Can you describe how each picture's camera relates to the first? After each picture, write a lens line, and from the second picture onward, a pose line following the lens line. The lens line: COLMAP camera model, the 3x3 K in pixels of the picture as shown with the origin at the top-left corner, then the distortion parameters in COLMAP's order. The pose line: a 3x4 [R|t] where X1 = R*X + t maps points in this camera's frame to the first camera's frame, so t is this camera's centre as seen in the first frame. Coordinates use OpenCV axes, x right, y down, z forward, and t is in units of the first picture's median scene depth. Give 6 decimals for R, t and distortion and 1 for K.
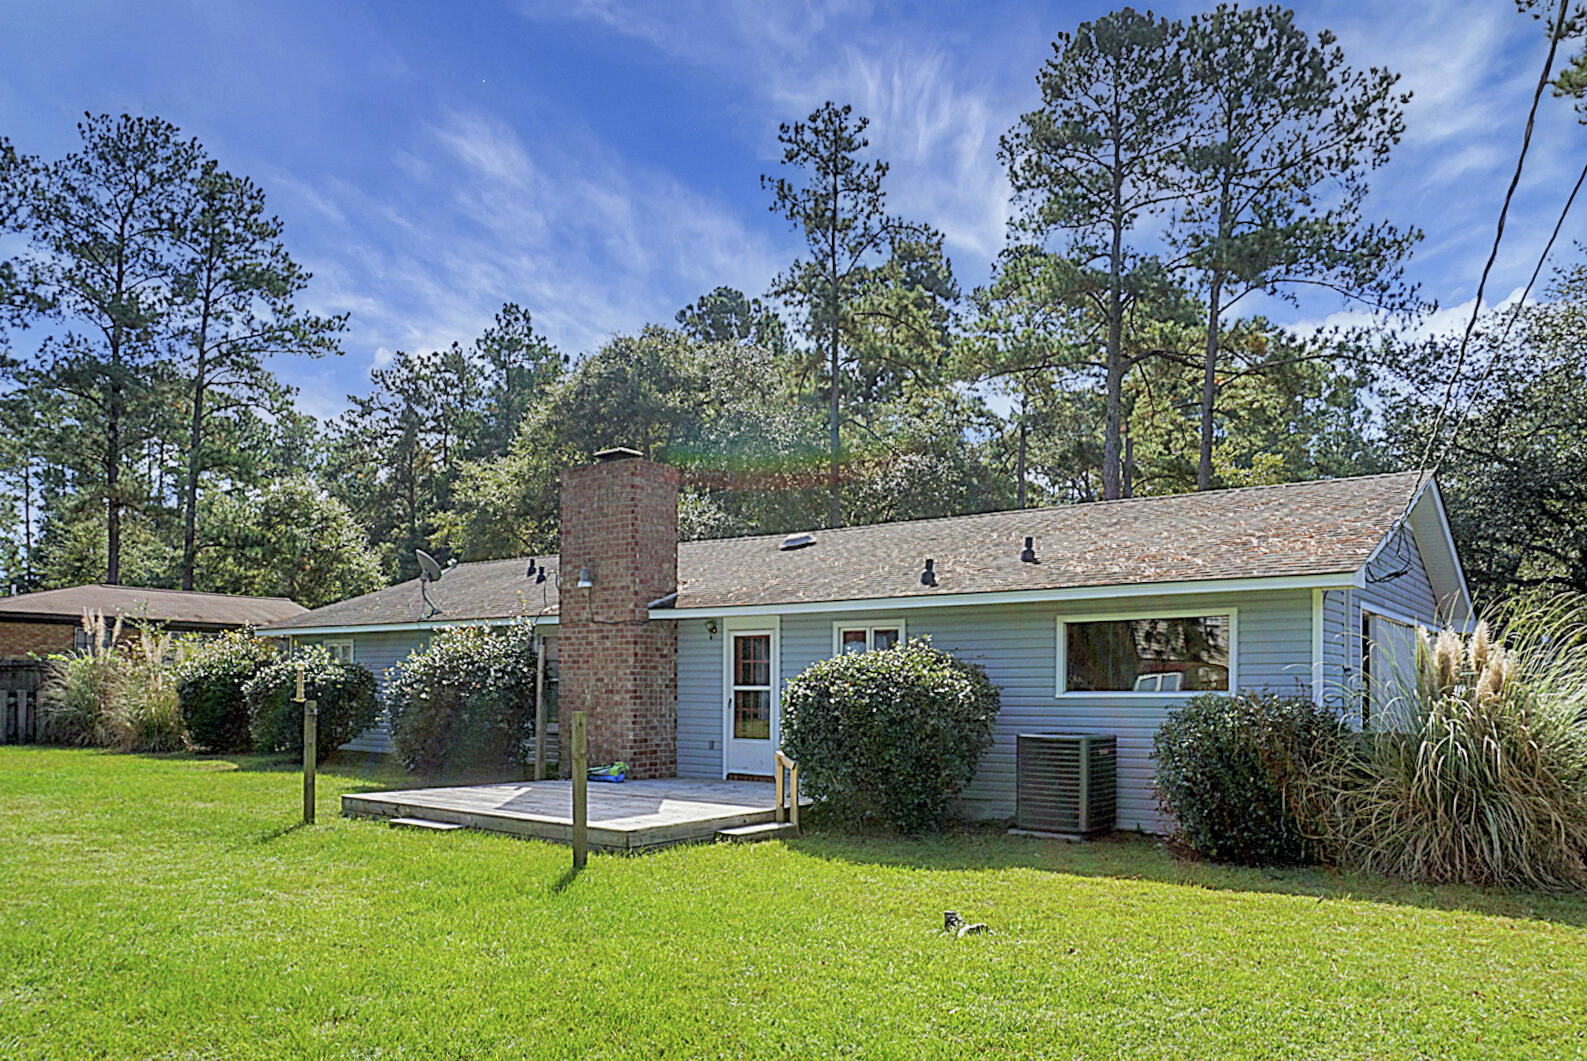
lens RADIAL K [[1089.2, 0, 742.9], [0, 1089.2, 673.4], [0, 0, 1]] dist [-0.027271, 0.005360]
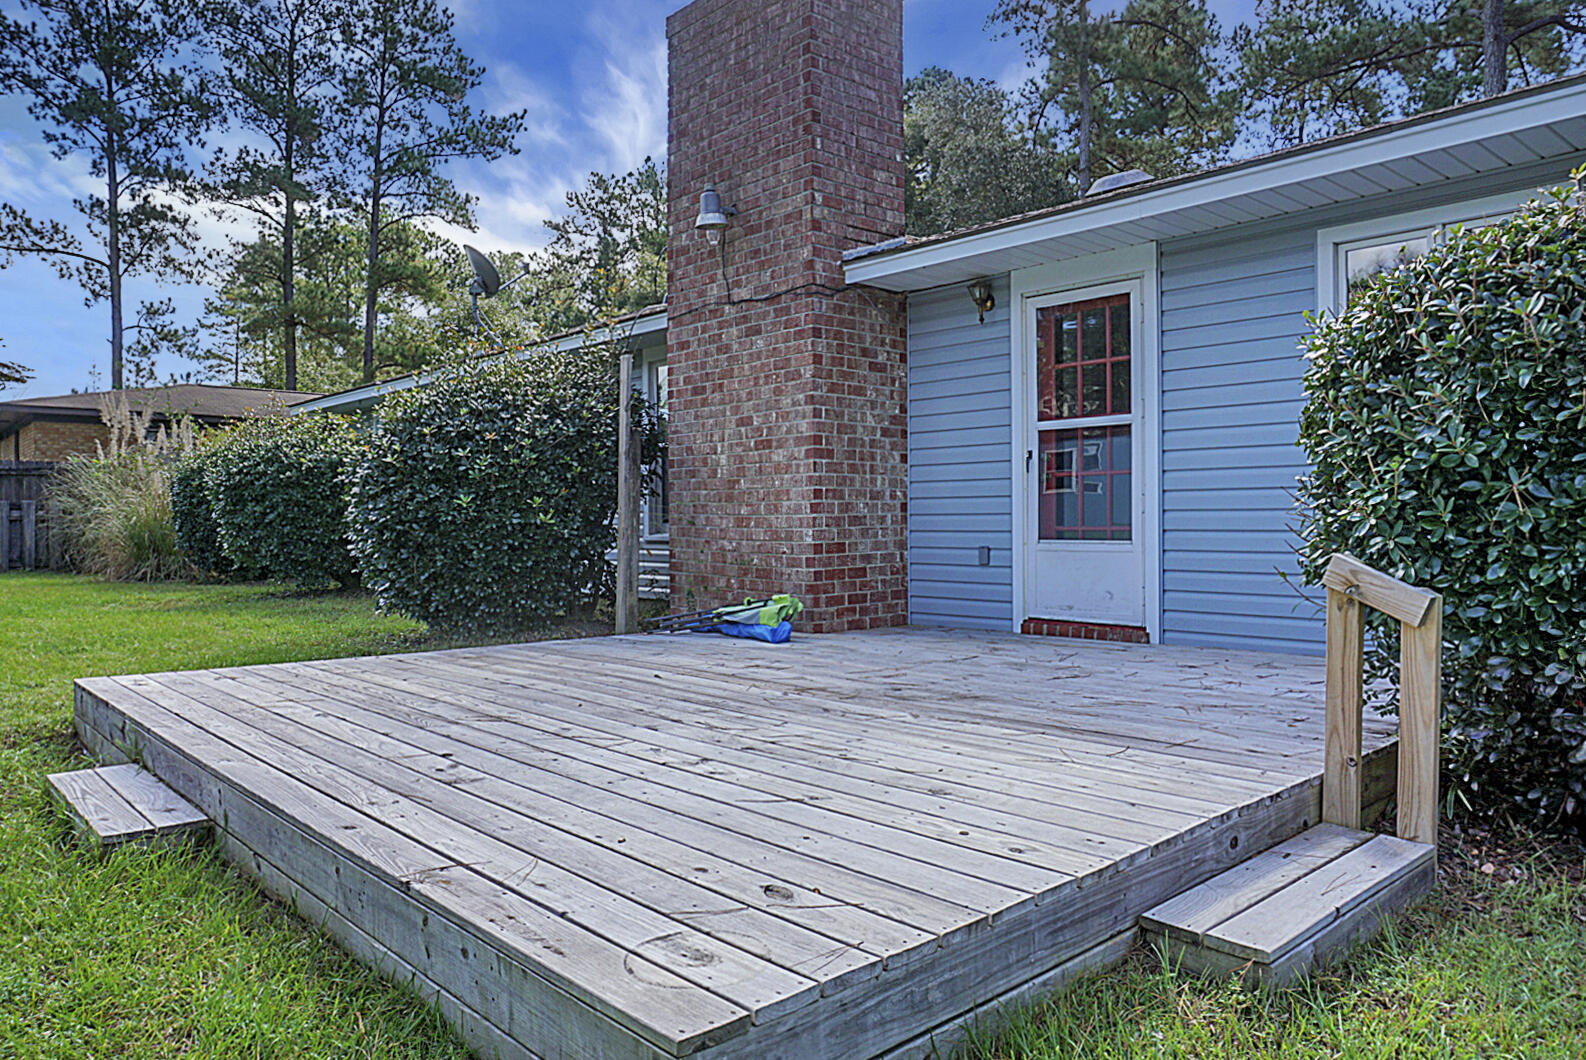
lens RADIAL K [[1088.5, 0, 780.6], [0, 1088.5, 527.5], [0, 0, 1]] dist [-0.027271, 0.005360]
pose [[0.987975, -0.010355, -0.154266, -0.010529], [0.013533, 0.999717, 0.019569, 0.010659], [0.154020, -0.021422, 0.987836, 0.131145]]
